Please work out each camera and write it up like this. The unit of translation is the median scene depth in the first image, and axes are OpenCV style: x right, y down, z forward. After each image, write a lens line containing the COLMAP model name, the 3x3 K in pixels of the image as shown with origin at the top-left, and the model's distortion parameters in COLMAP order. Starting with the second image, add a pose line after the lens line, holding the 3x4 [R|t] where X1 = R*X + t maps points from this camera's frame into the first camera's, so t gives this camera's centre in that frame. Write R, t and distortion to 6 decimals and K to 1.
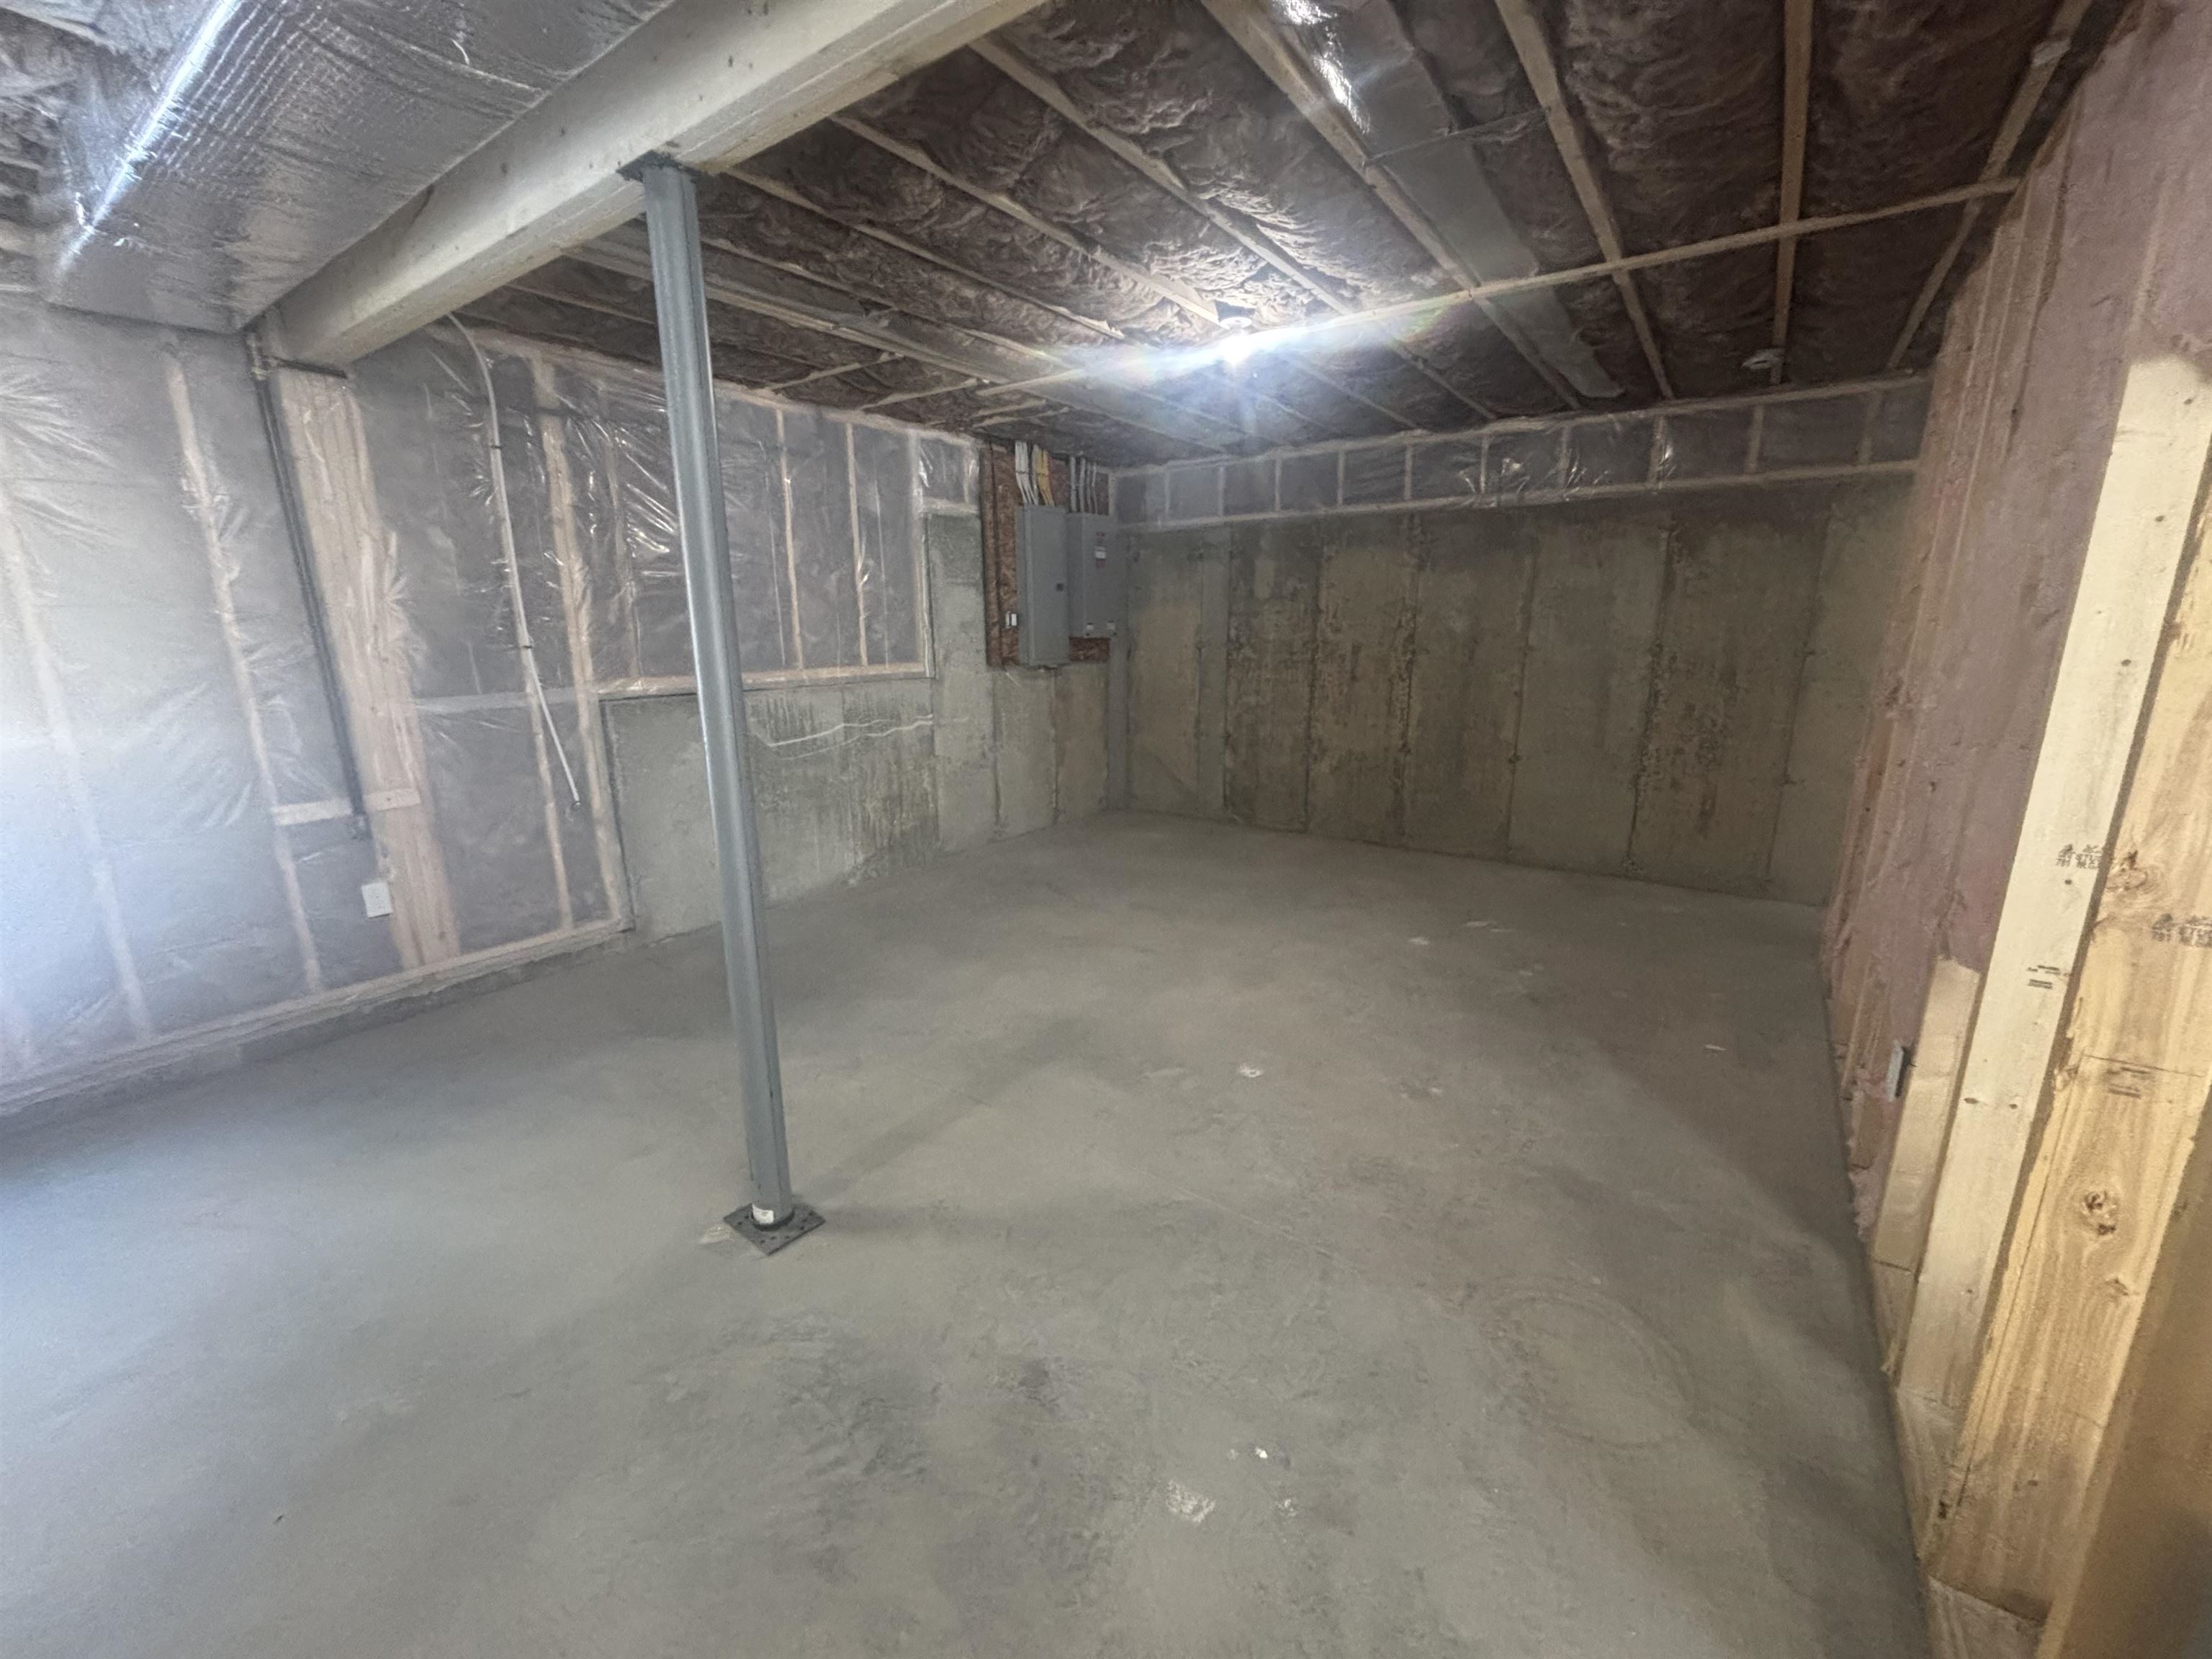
lens RADIAL K [[899.4, 0, 1104.8], [0, 899.4, 822.6], [0, 0, 1]] dist [-0.002930, -0.000144]
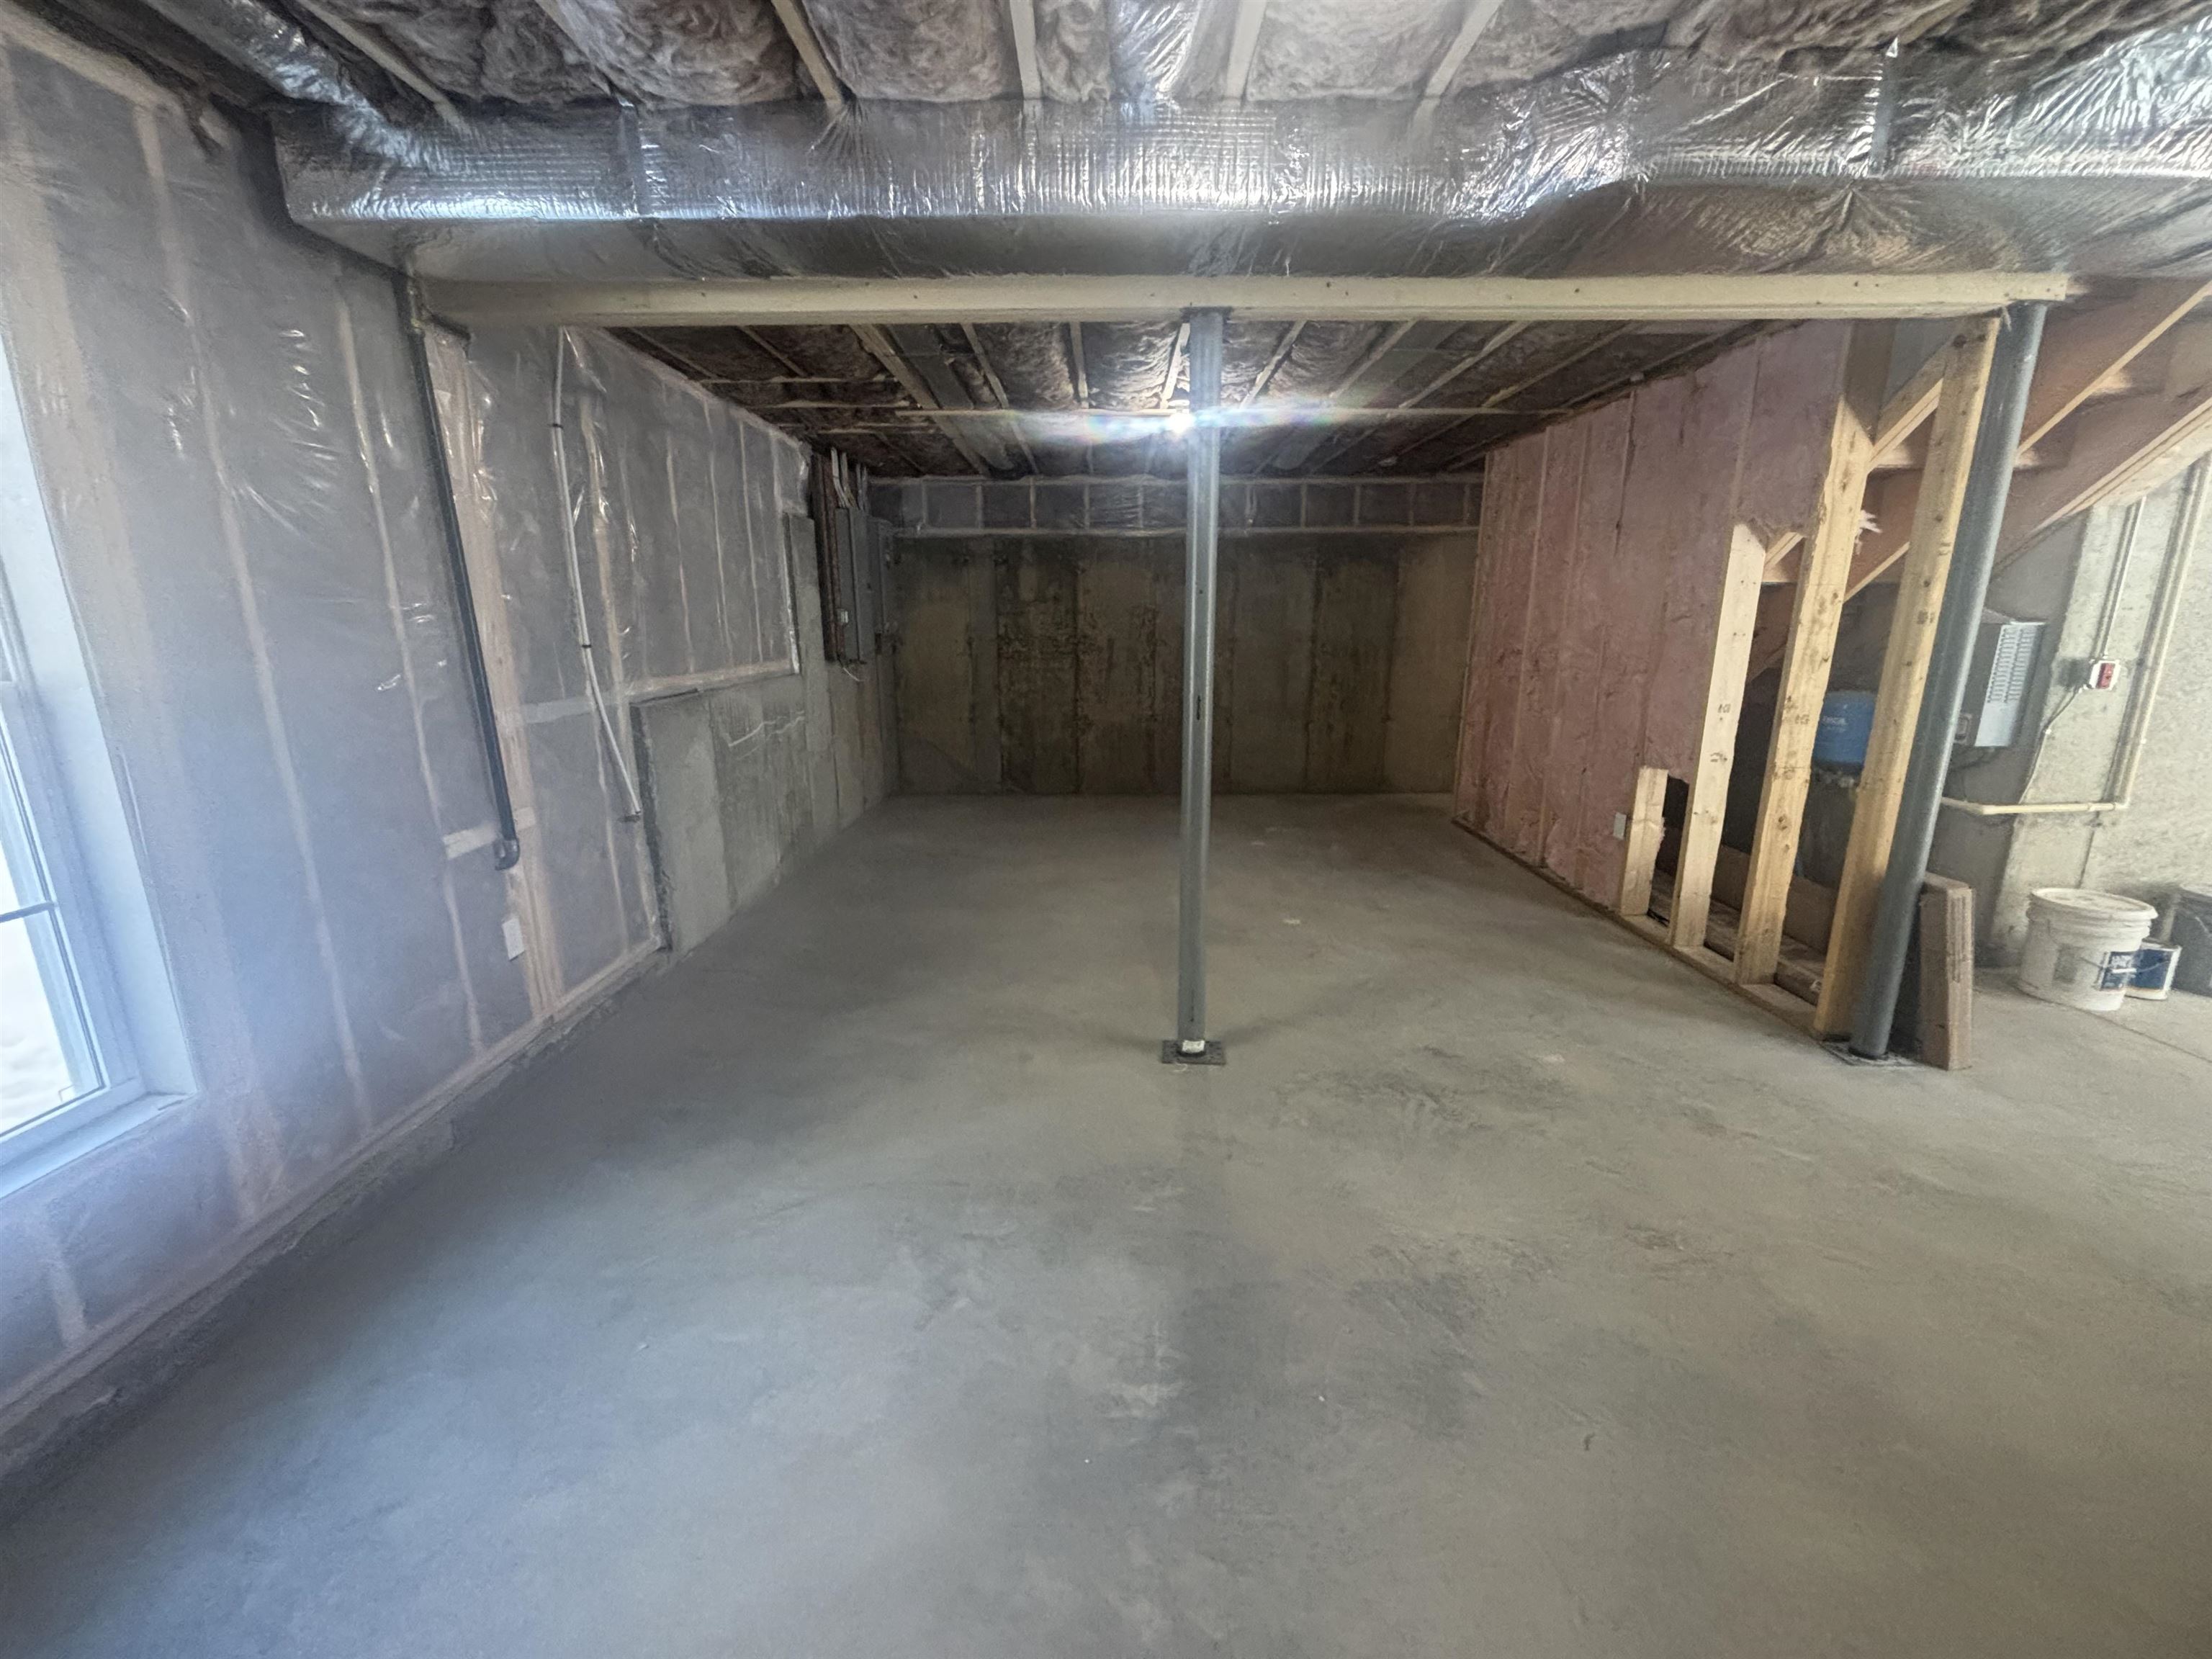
lens RADIAL K [[896.2, 0, 1102.4], [0, 896.2, 832.1], [0, 0, 1]] dist [-0.000861, -0.000052]
pose [[0.814262, -0.132310, 0.565218, -0.508386], [0.125346, 0.990783, 0.051354, 0.006676], [-0.566803, 0.029032, 0.823341, -0.028321]]
